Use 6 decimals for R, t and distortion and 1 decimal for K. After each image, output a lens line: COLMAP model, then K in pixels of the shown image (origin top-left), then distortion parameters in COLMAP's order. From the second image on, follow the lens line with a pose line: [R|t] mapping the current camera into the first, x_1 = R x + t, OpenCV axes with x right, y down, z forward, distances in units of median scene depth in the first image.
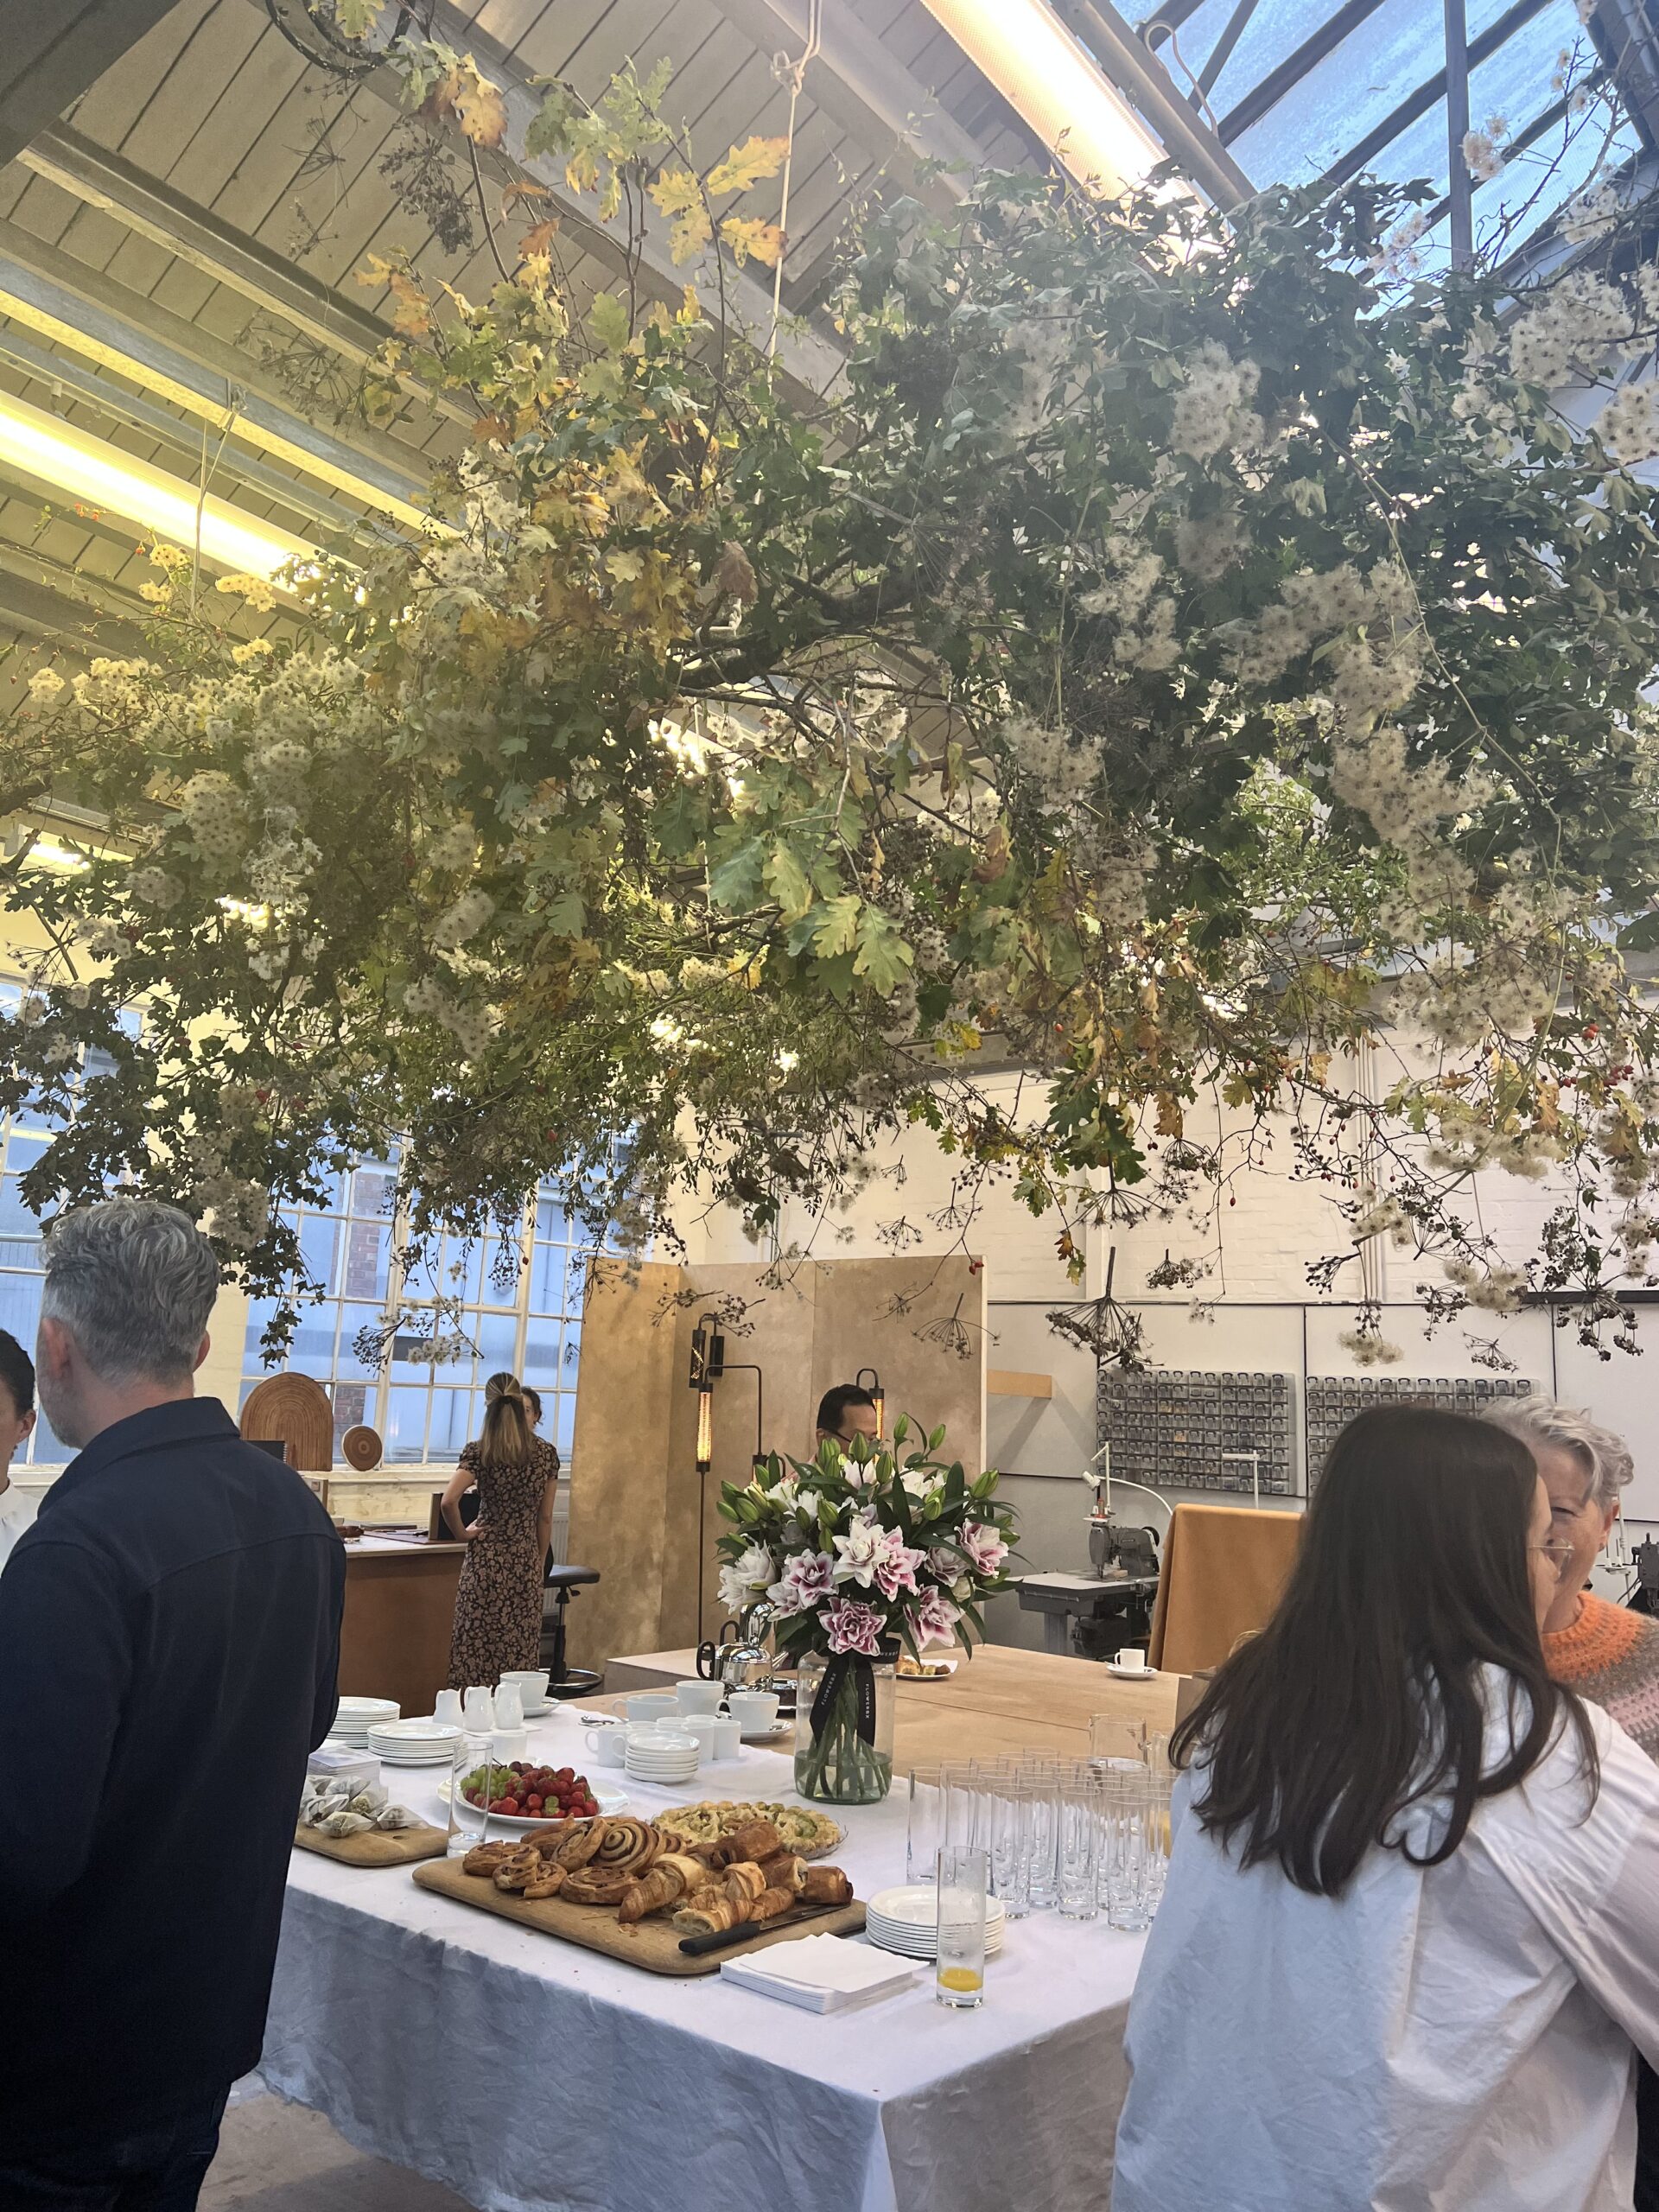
lens RADIAL K [[1686.2, 0, 829.5], [0, 1686.2, 1106.0], [0, 0, 1]] dist [0.088641, -0.124920]
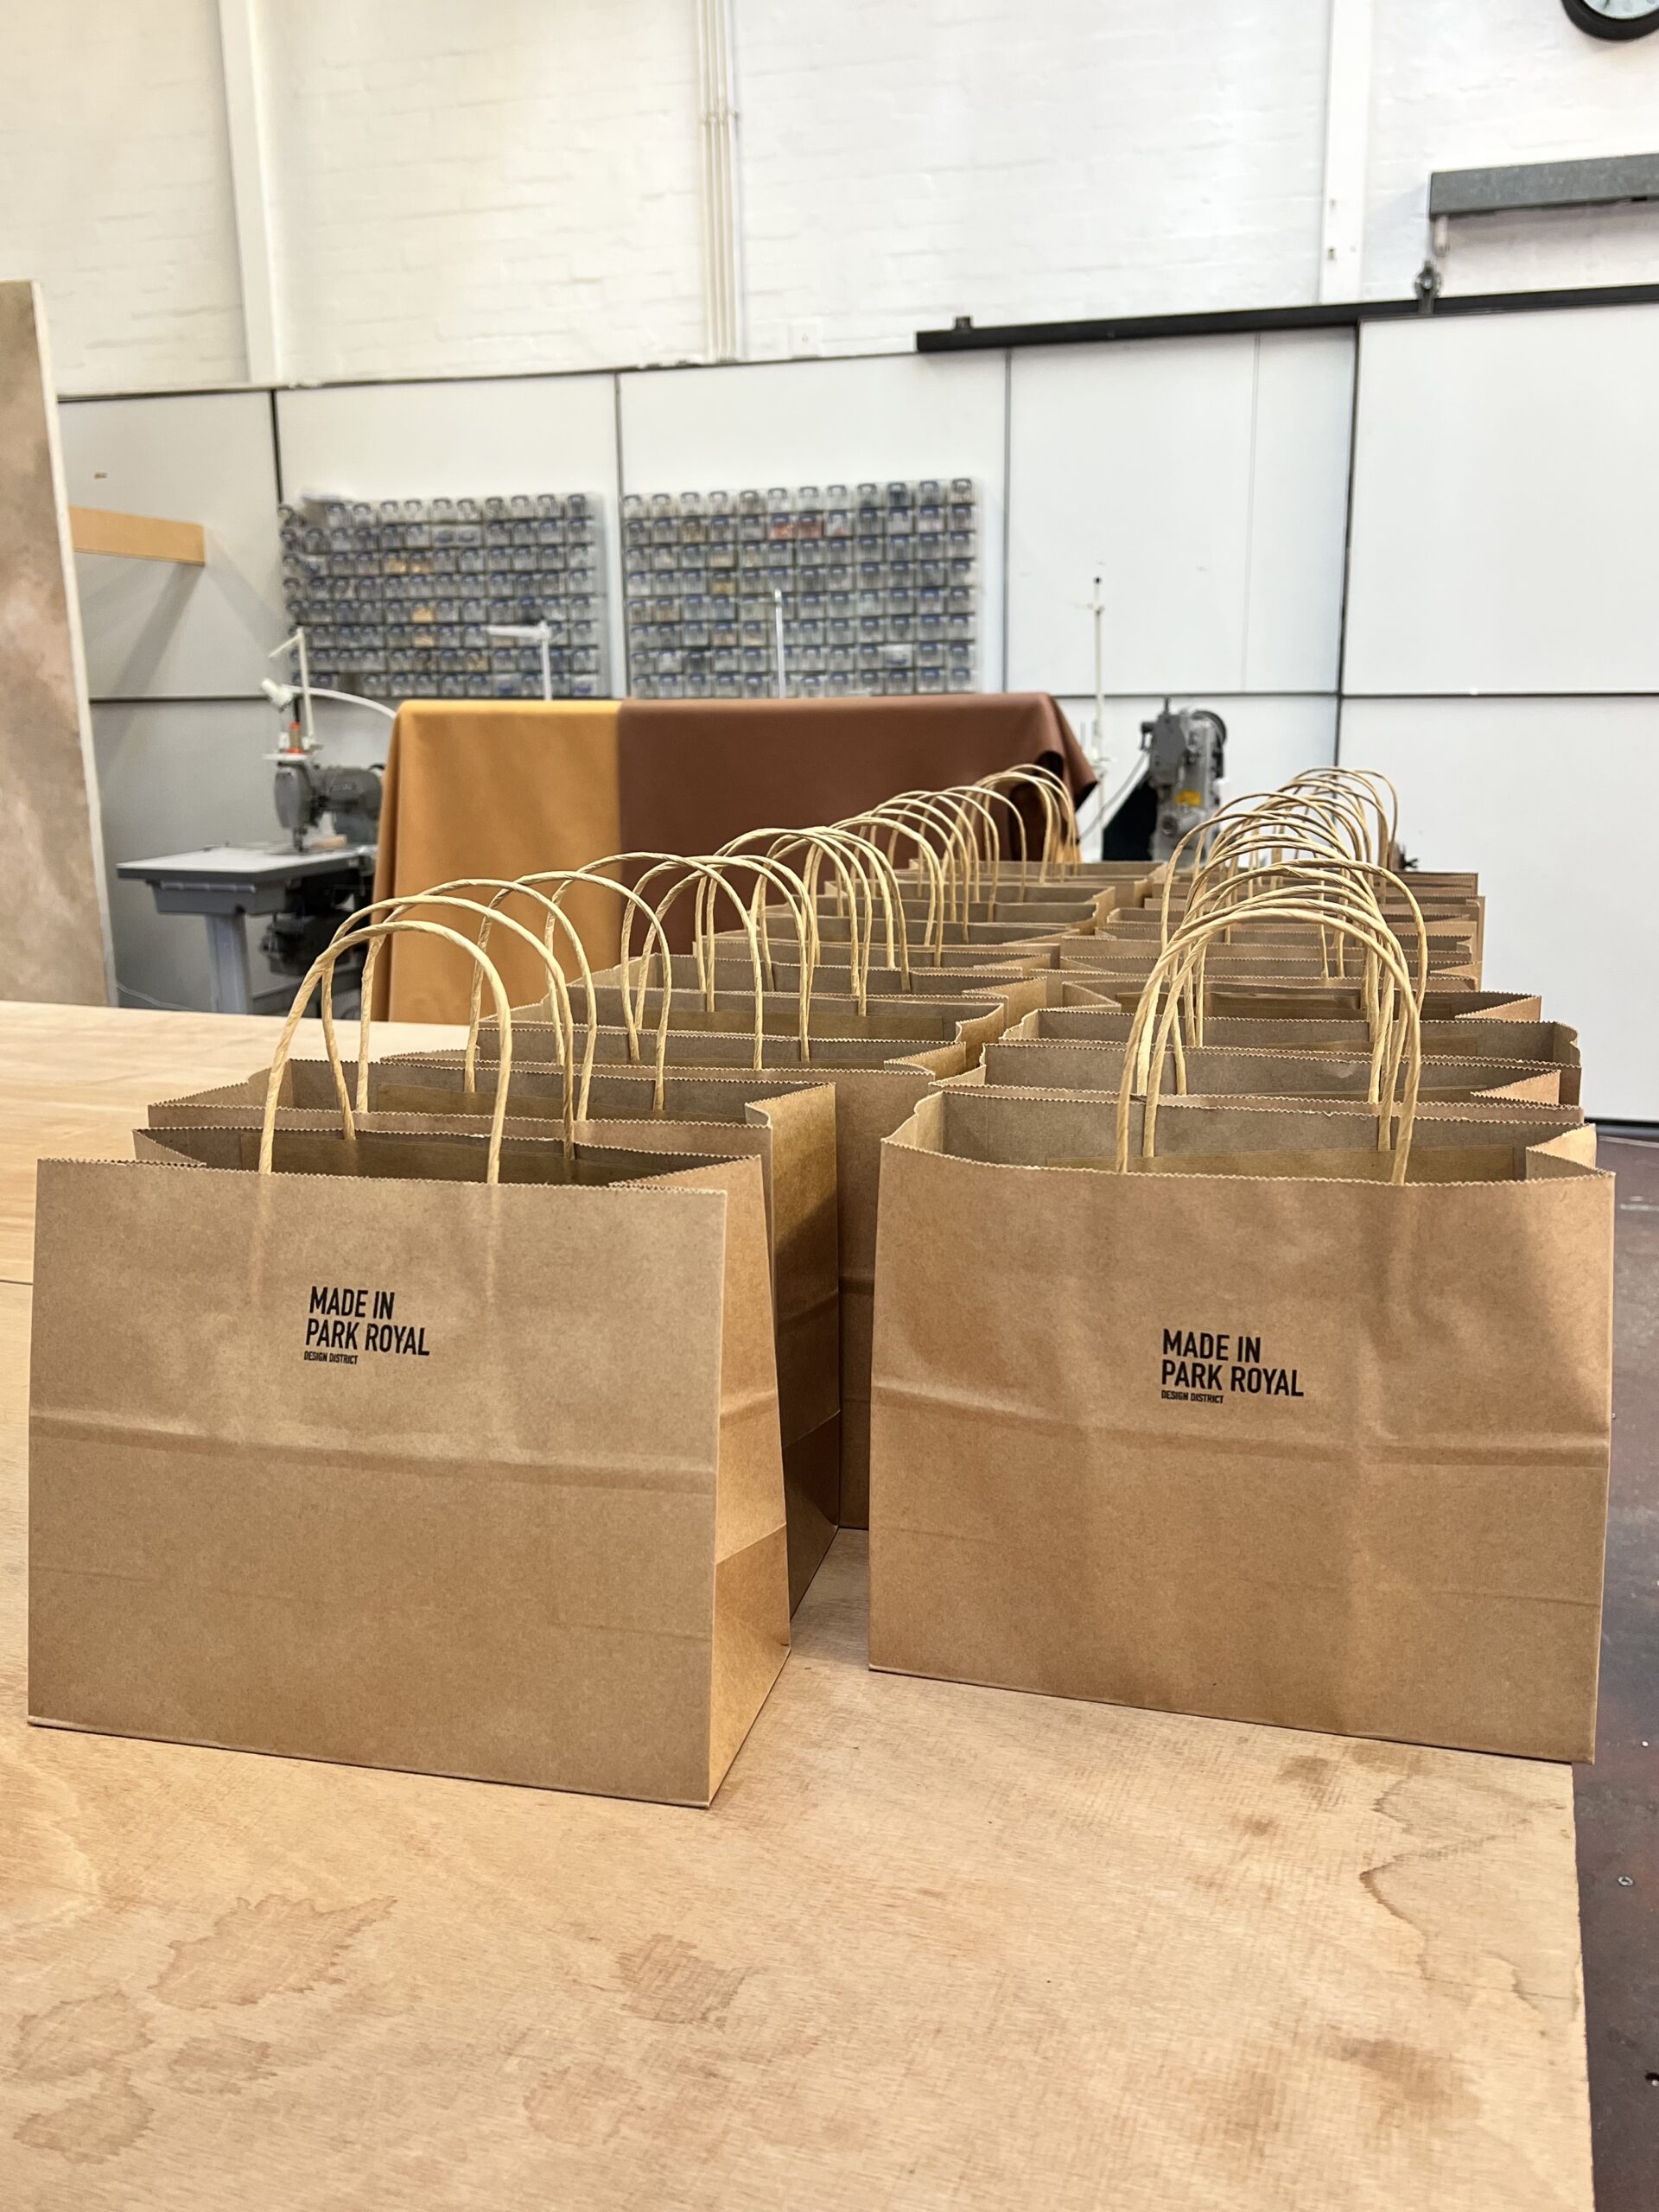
lens RADIAL K [[1975.2, 0, 835.2], [0, 1975.2, 1141.4], [0, 0, 1]] dist [-0.001524, 0.002780]
pose [[0.928451, -0.129763, 0.348053, 0.077258], [-0.020760, 0.917406, 0.397410, 0.088694], [-0.370875, -0.376201, 0.849072, 0.291884]]
